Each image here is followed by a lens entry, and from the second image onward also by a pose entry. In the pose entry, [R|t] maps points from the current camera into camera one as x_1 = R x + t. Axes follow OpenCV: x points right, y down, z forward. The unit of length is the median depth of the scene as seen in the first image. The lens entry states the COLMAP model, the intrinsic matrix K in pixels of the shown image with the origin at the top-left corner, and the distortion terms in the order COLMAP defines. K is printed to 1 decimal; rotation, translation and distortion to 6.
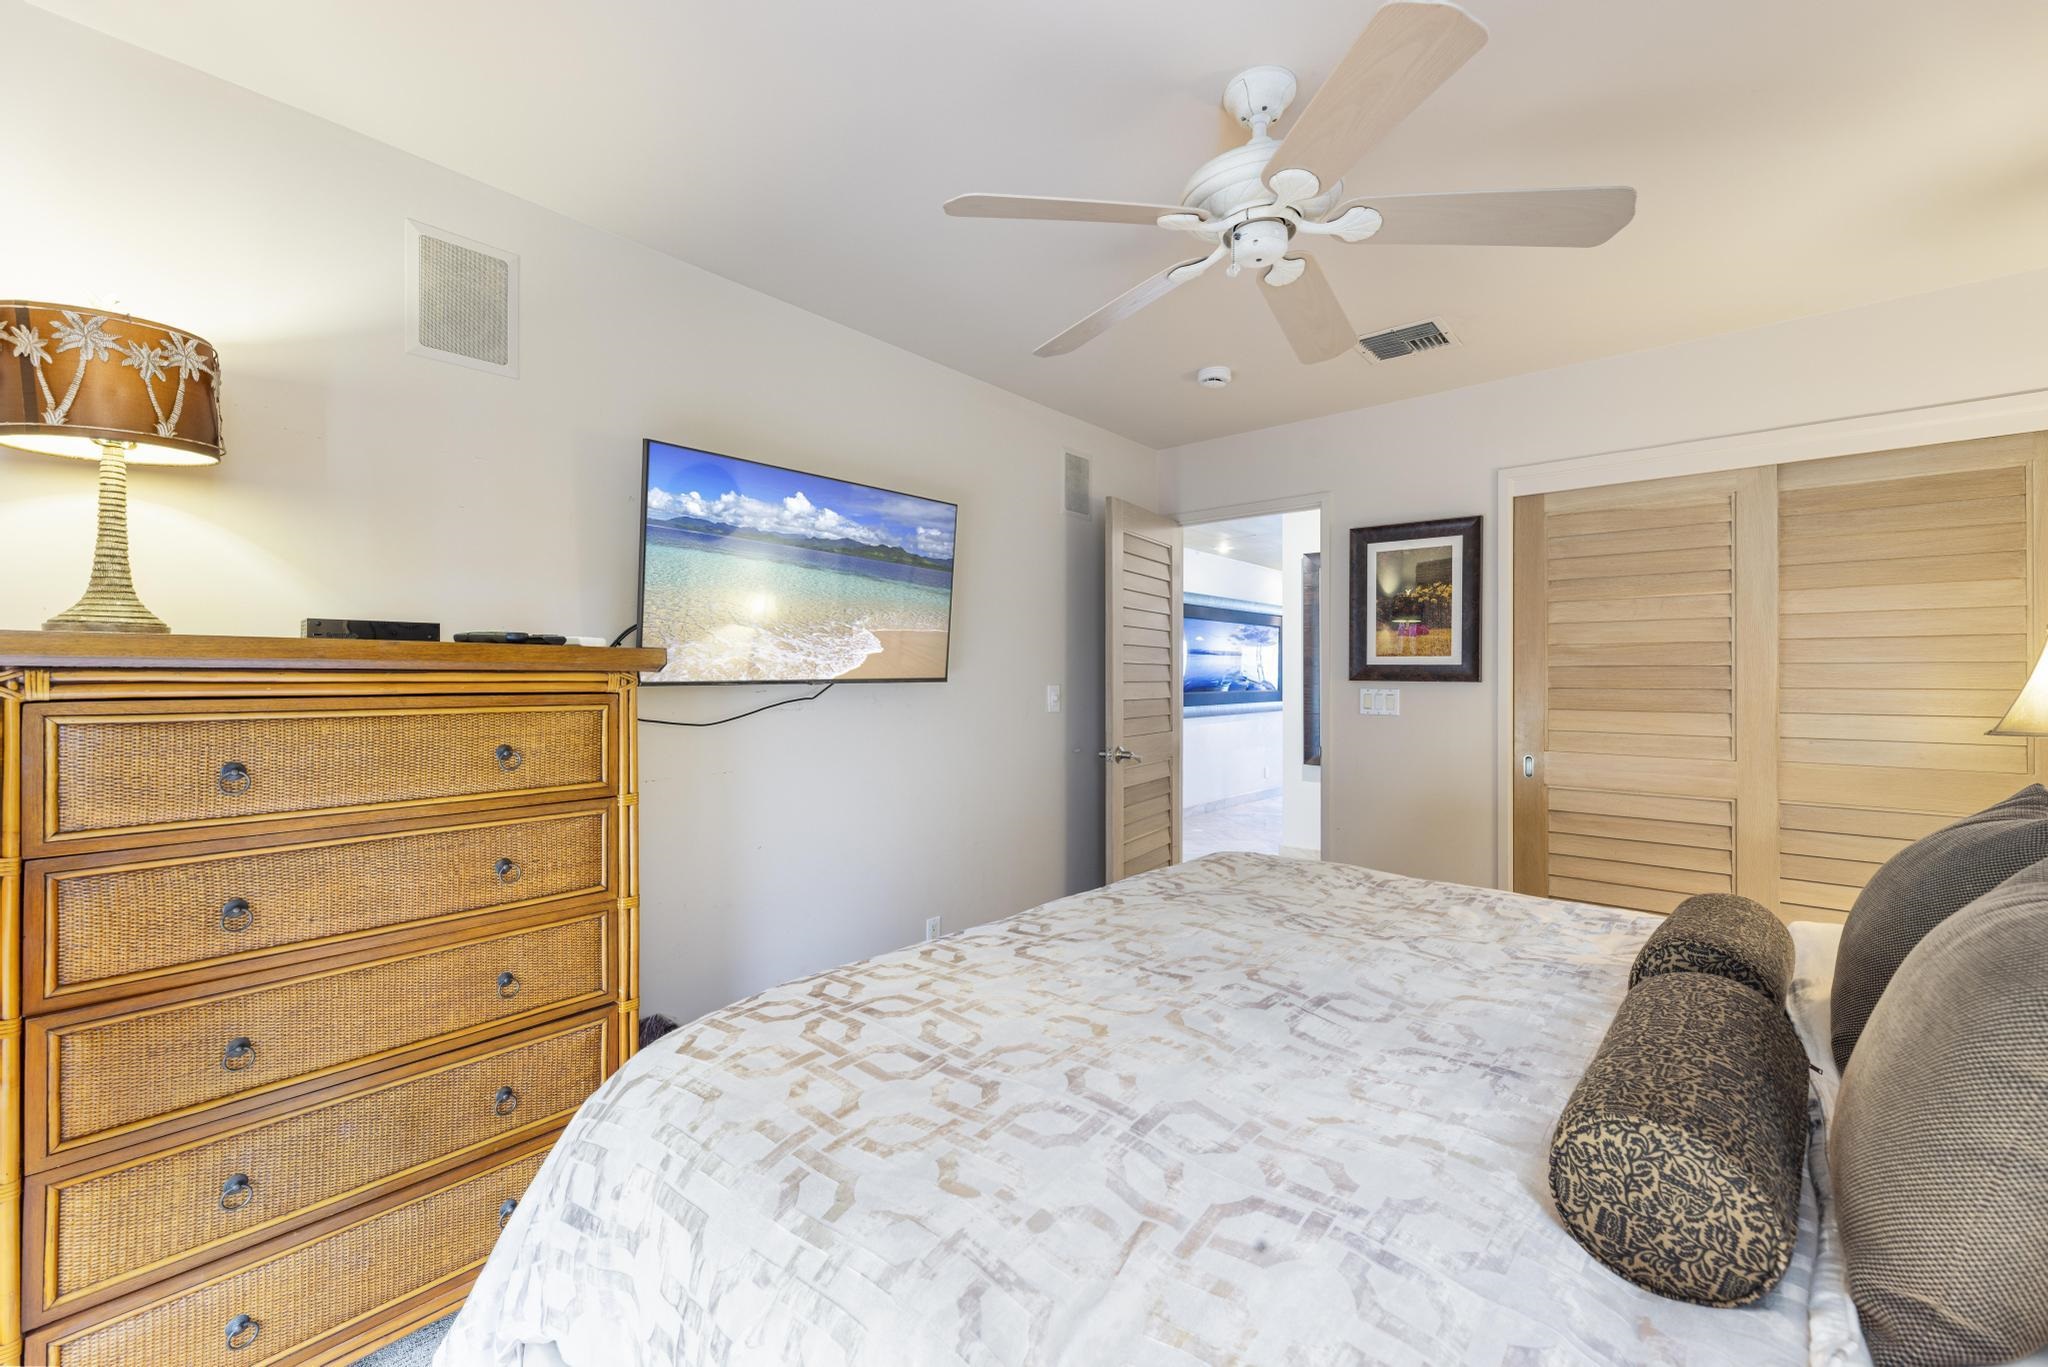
lens RADIAL K [[820.5, 0, 1024.0], [0, 820.5, 683.5], [0, 0, 1]] dist [0.000441, -0.000102]
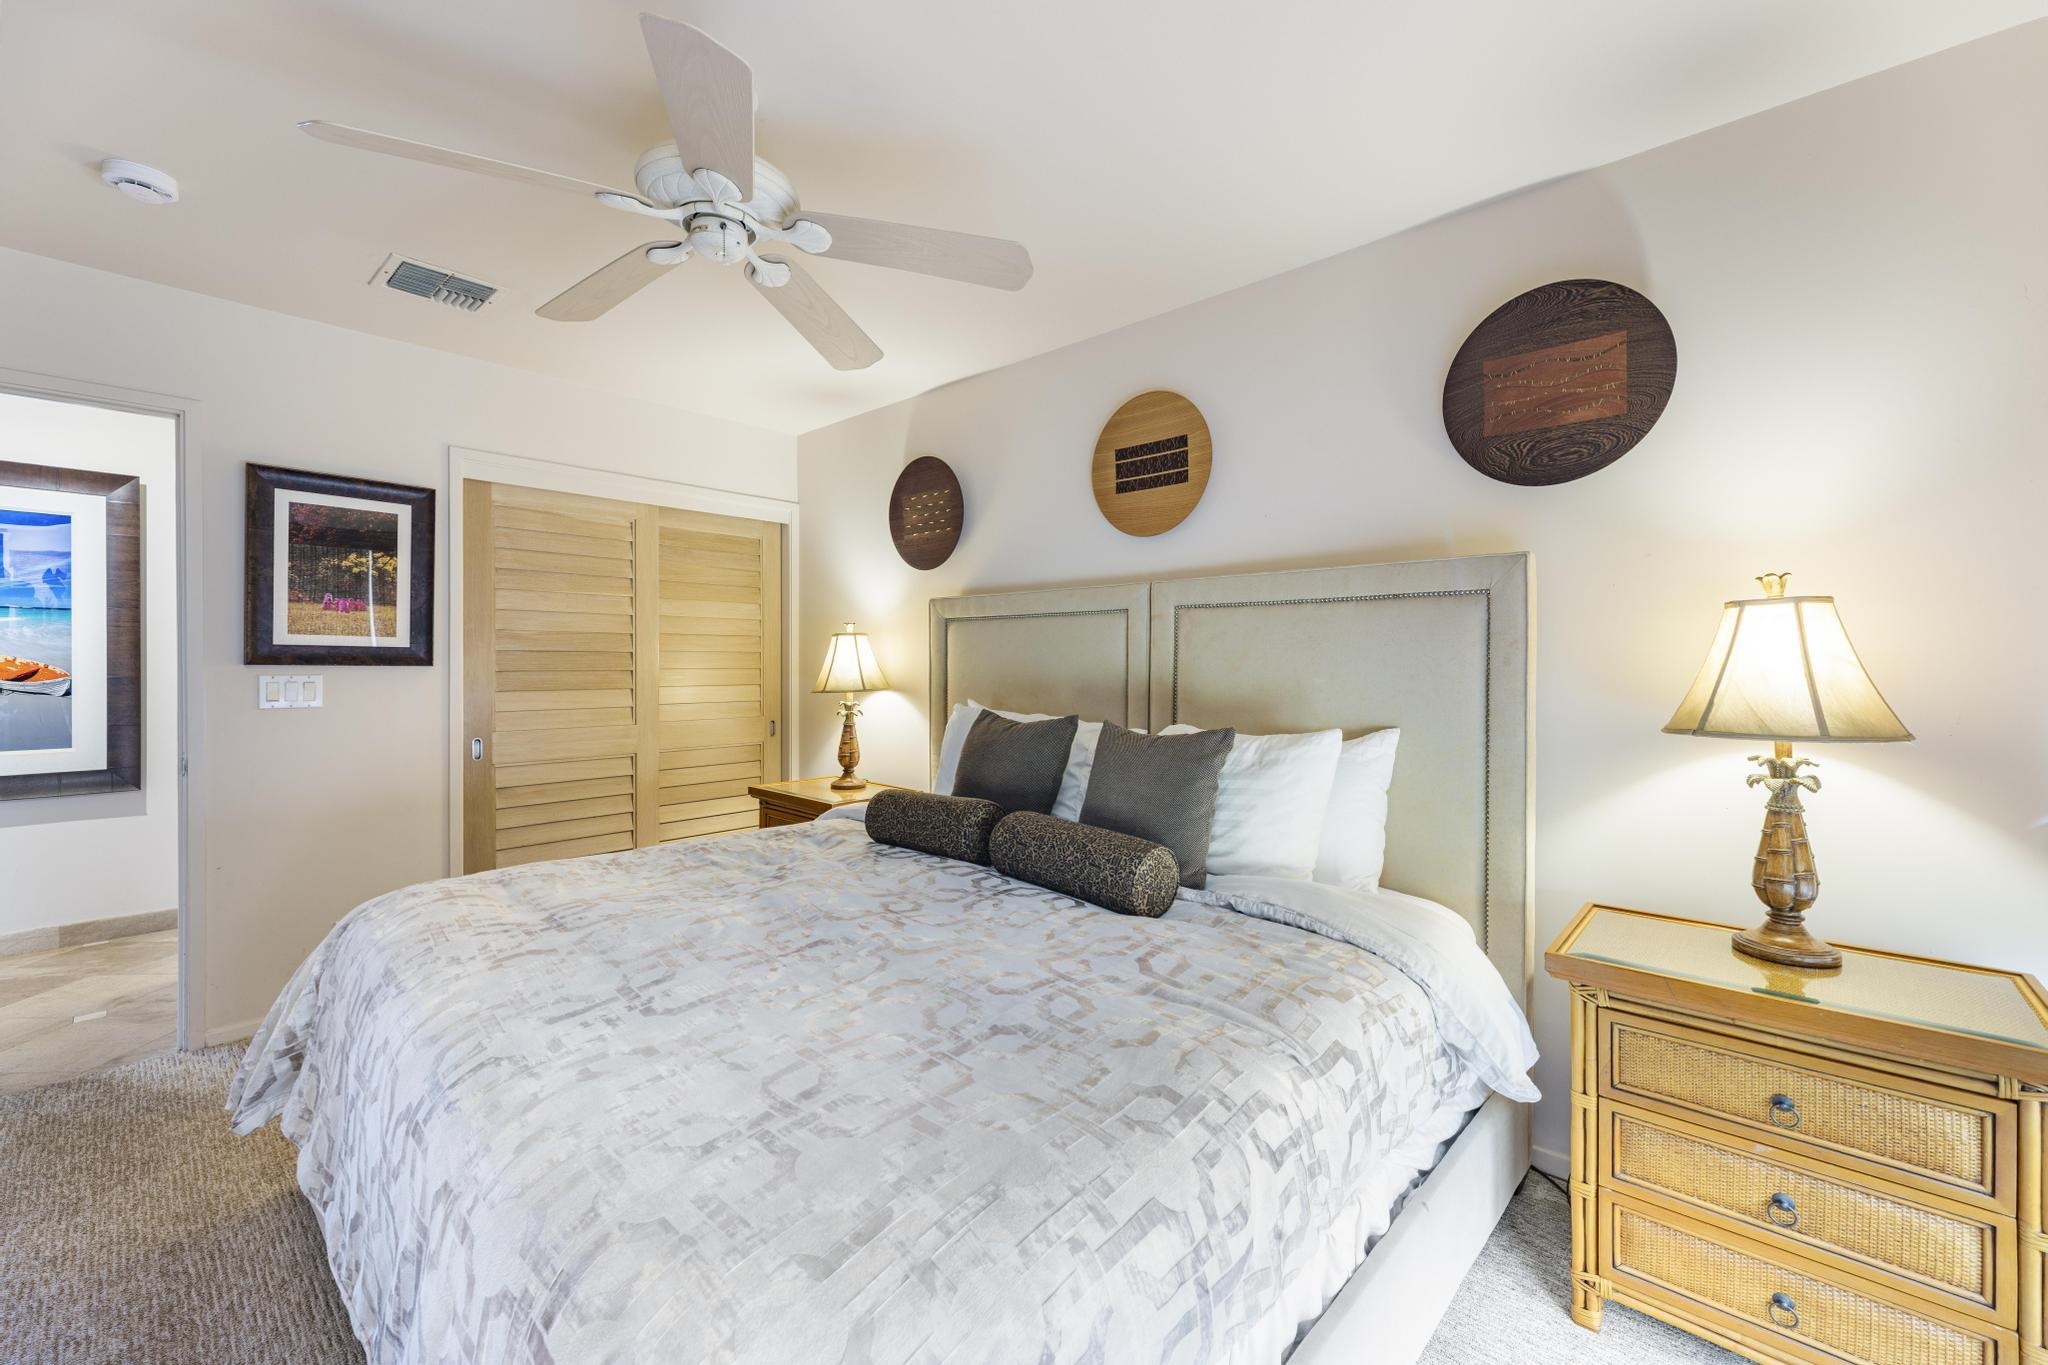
lens RADIAL K [[873.6, 0, 971.4], [0, 873.6, 681.7], [0, 0, 1]] dist [-0.000117, 0.000148]
pose [[0.027147, -0.024753, 0.999325, -0.866263], [0.005293, 0.999683, 0.024618, -0.009994], [-0.999617, 0.004621, 0.027269, 0.709527]]
